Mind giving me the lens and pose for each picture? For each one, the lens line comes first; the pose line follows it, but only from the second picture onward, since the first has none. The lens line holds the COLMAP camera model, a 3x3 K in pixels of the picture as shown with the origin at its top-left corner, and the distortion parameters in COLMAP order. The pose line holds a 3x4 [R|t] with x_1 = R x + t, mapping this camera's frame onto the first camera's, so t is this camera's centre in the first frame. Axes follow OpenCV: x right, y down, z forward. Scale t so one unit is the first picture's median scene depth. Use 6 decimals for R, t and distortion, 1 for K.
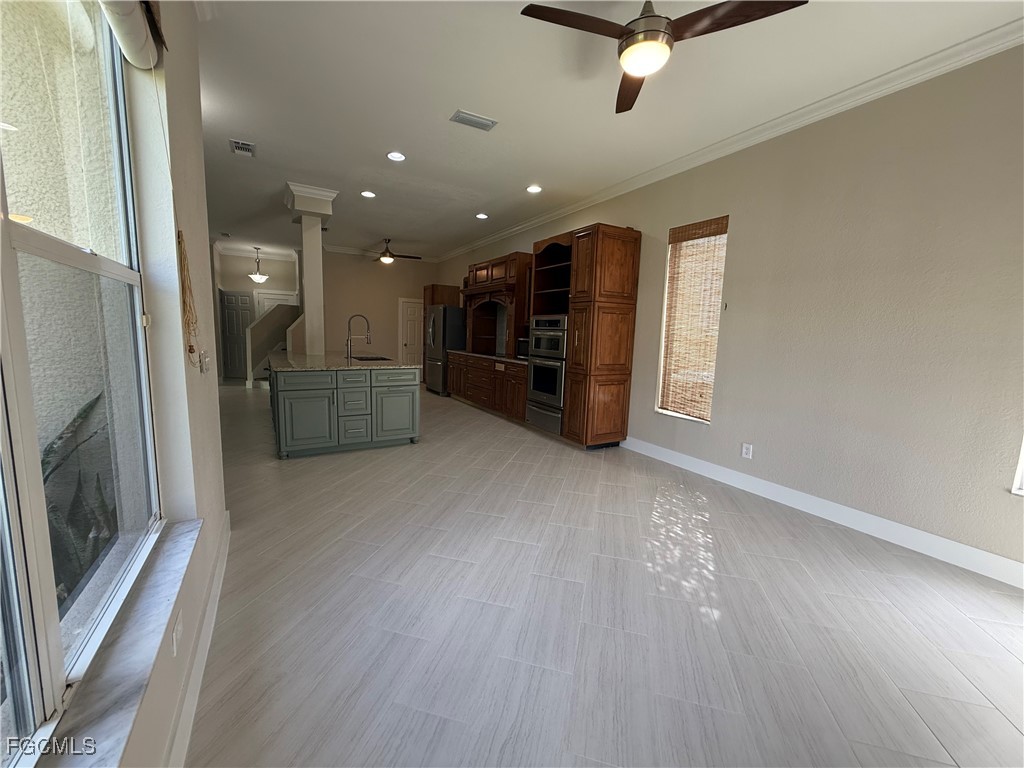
lens RADIAL K [[410.1, 0, 512.0], [0, 410.1, 384.3], [0, 0, 1]] dist [0.000460, -0.000079]
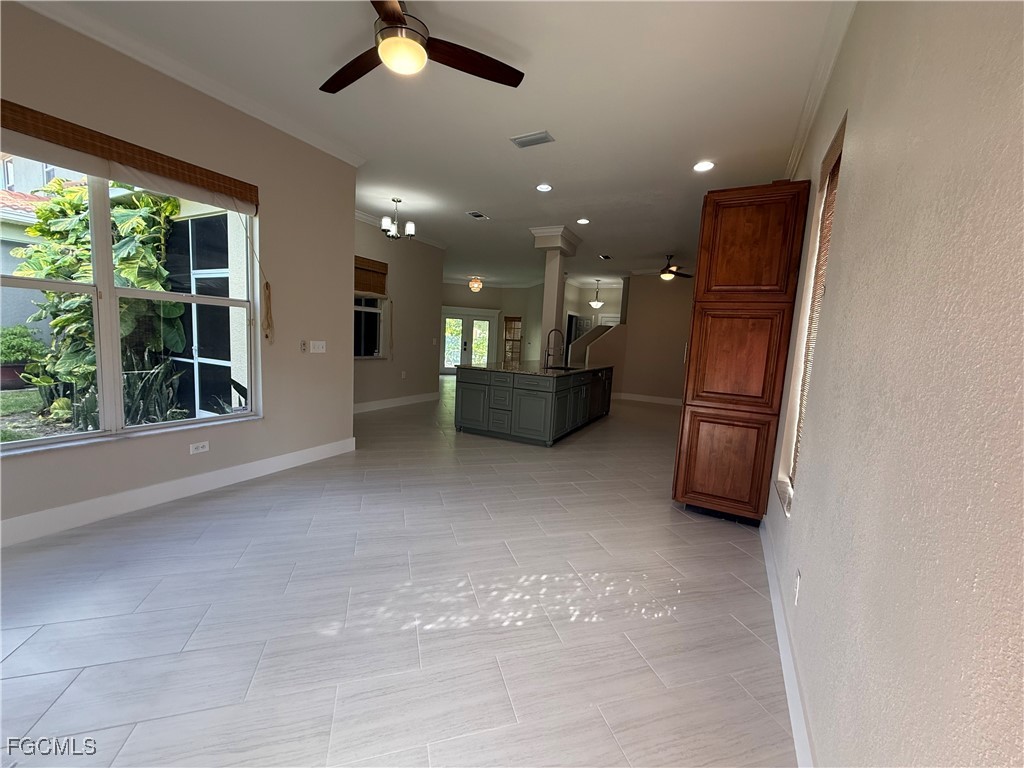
lens RADIAL K [[410.1, 0, 509.5], [0, 410.1, 384.7], [0, 0, 1]] dist [0.000460, -0.000079]
pose [[0.521127, 0.095933, -0.848070, 0.669248], [-0.147421, 0.988845, 0.021269, -0.027126], [0.840651, 0.113940, 0.529457, 0.374150]]
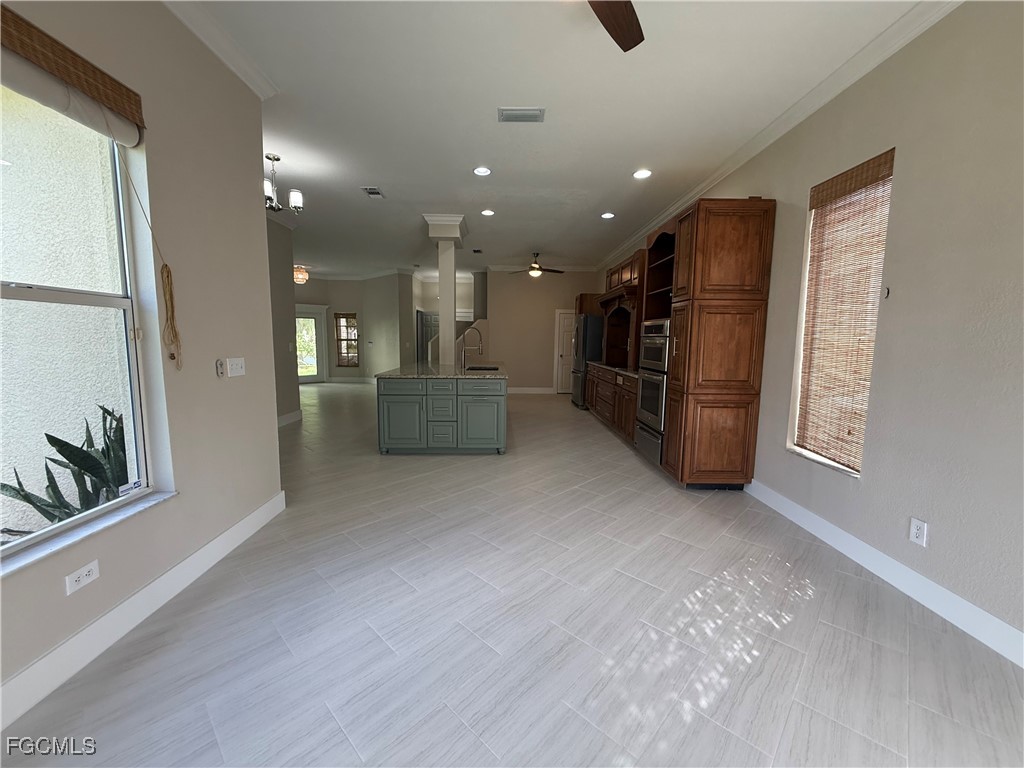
lens RADIAL K [[410.1, 0, 510.7], [0, 410.1, 384.3], [0, 0, 1]] dist [0.000460, -0.000079]
pose [[0.871398, 0.033964, -0.489399, 0.293122], [-0.047794, 0.998732, -0.015787, -0.011839], [0.488243, 0.037147, 0.871917, 0.158883]]
